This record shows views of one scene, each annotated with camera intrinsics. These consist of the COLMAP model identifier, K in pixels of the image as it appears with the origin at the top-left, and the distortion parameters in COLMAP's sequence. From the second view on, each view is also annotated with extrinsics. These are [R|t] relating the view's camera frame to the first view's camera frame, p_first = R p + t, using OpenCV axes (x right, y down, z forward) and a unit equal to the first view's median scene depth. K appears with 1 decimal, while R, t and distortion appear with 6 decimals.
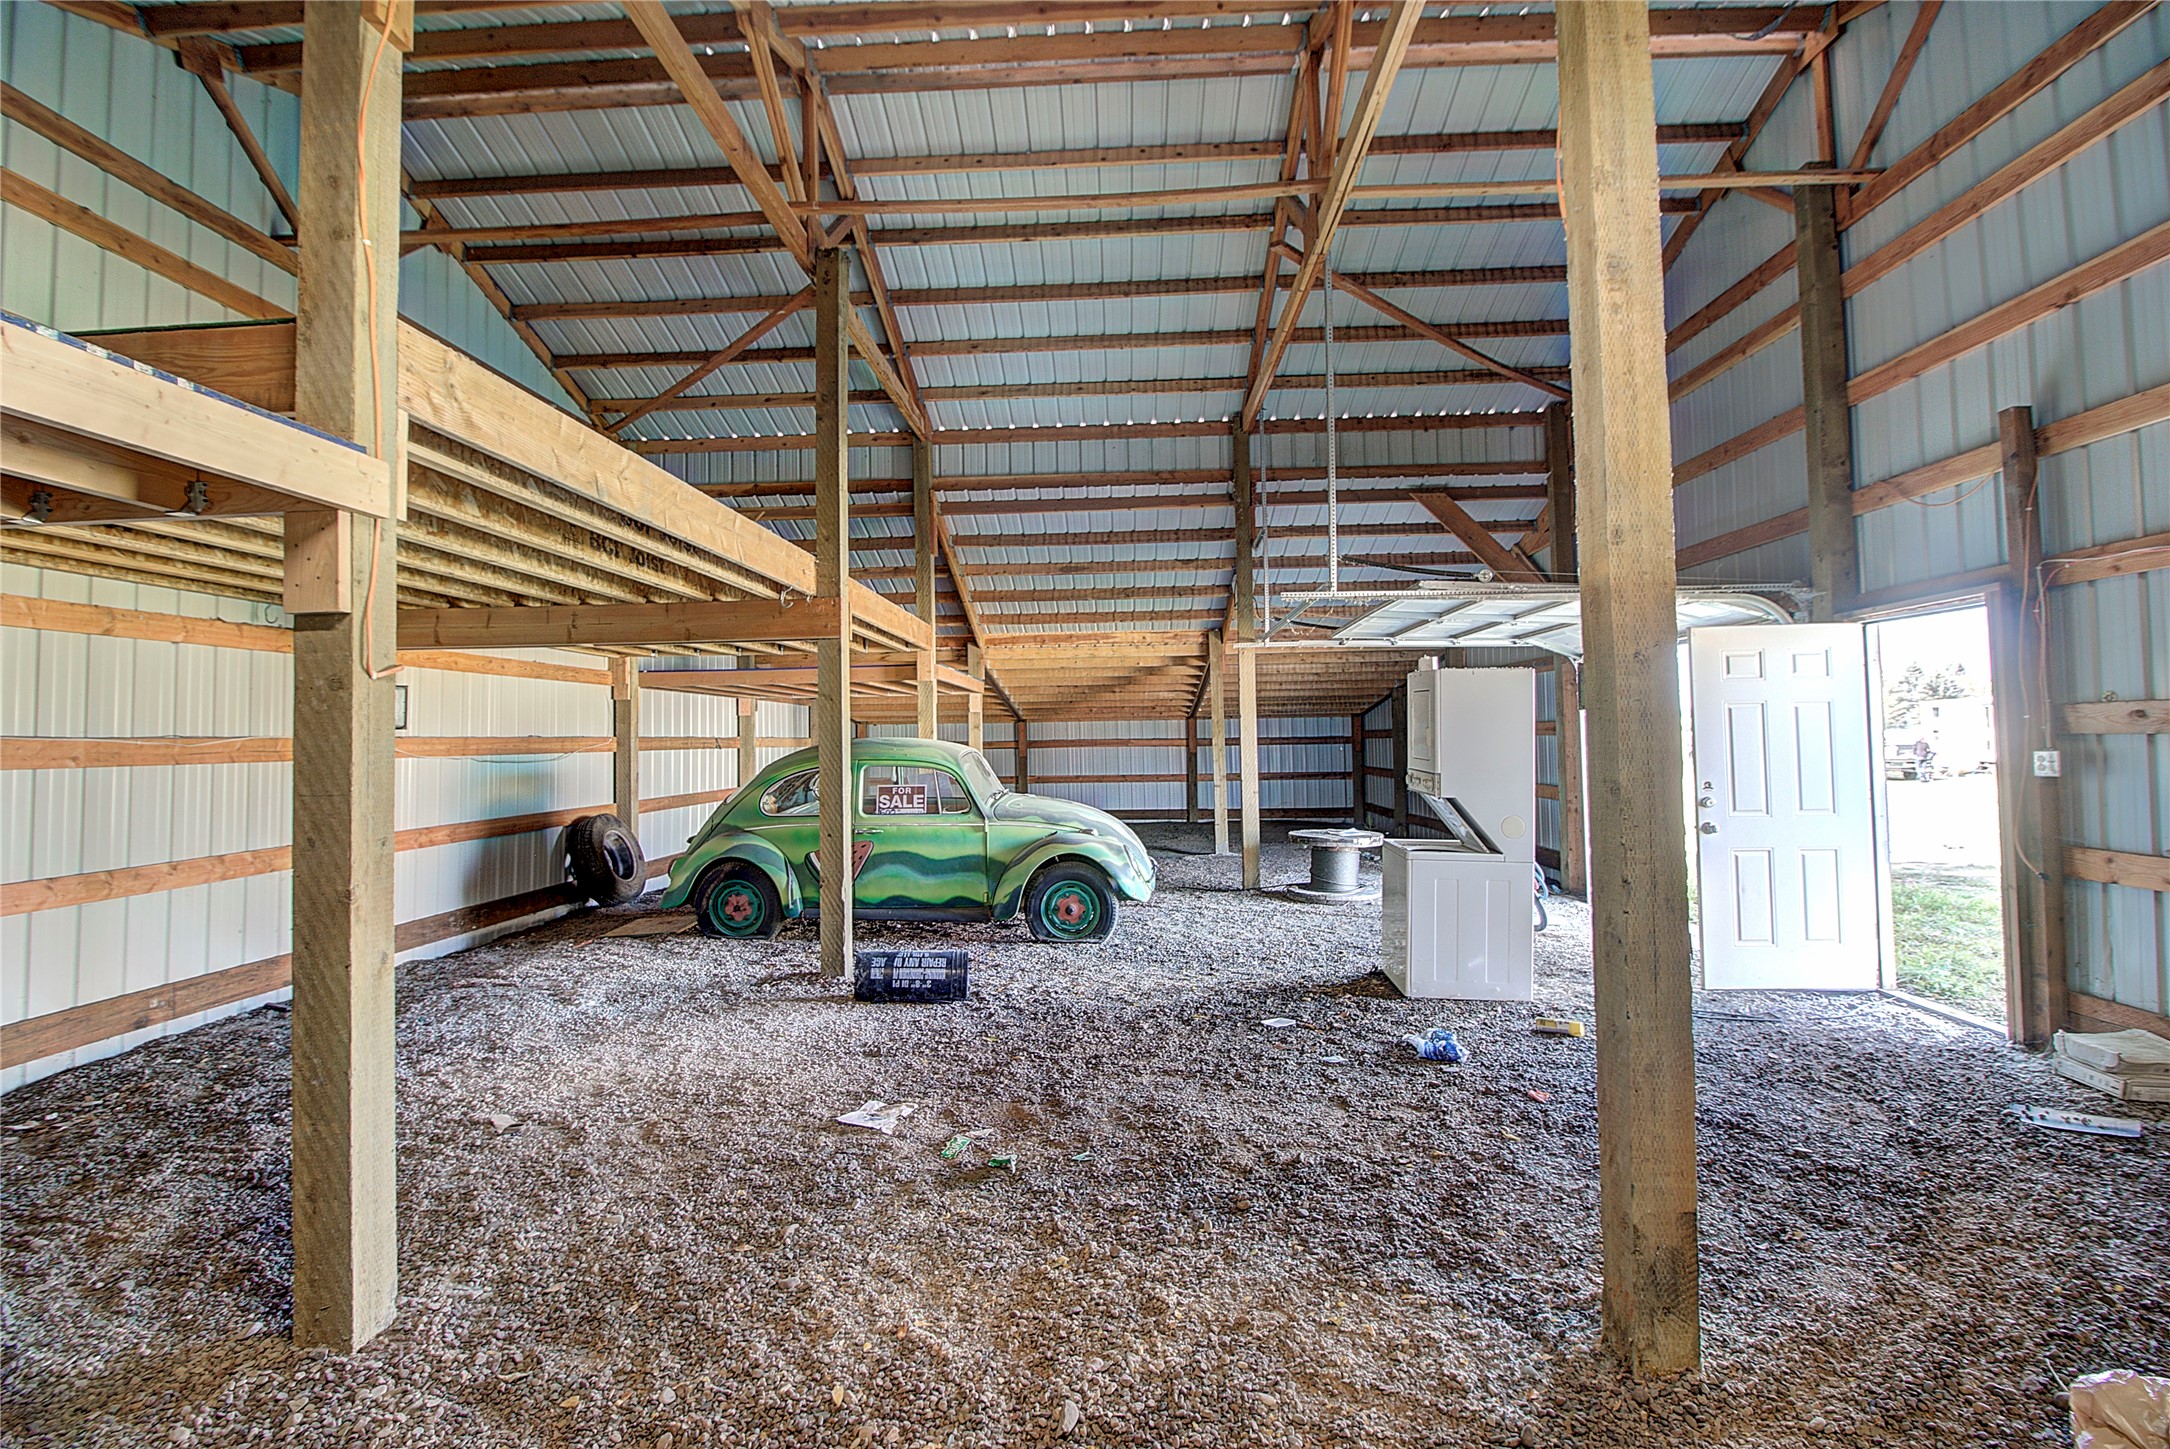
lens RADIAL K [[1002.4, 0, 1094.2], [0, 1002.4, 665.9], [0, 0, 1]] dist [-0.000878, -0.009335]
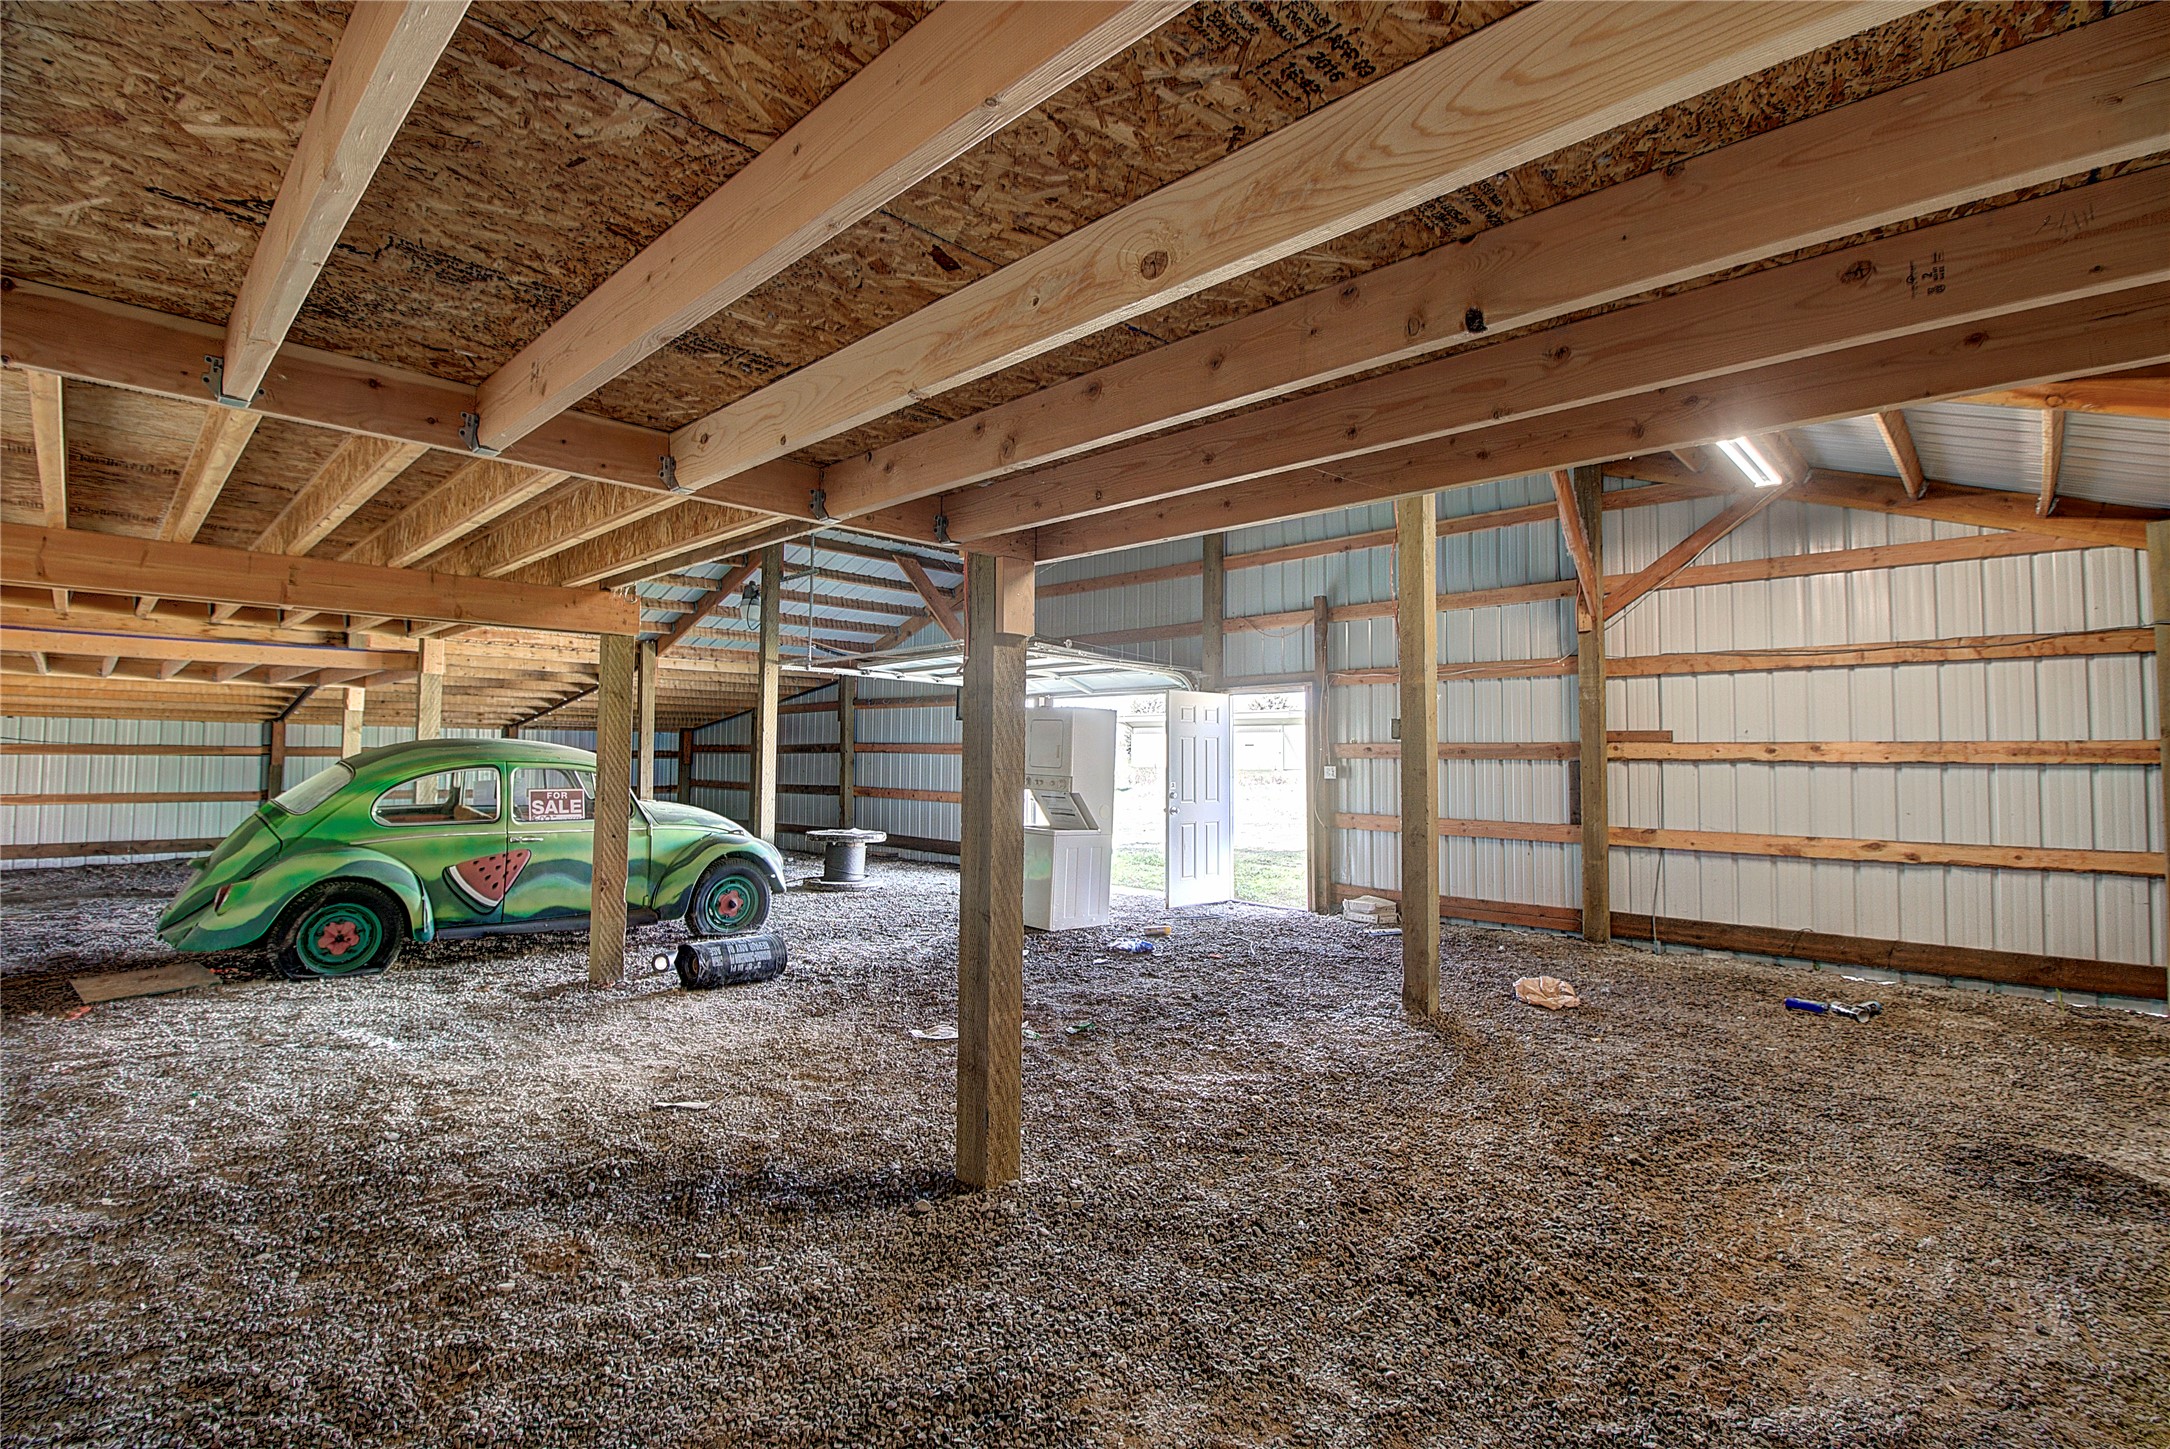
lens RADIAL K [[989.3, 0, 1085.0], [0, 989.3, 724.5], [0, 0, 1]] dist [-0.003396, -0.000651]
pose [[0.660797, 0.048152, 0.749018, -0.577157], [-0.076543, 0.997060, 0.003430, 0.017614], [-0.746651, -0.059599, 0.662540, 0.021314]]
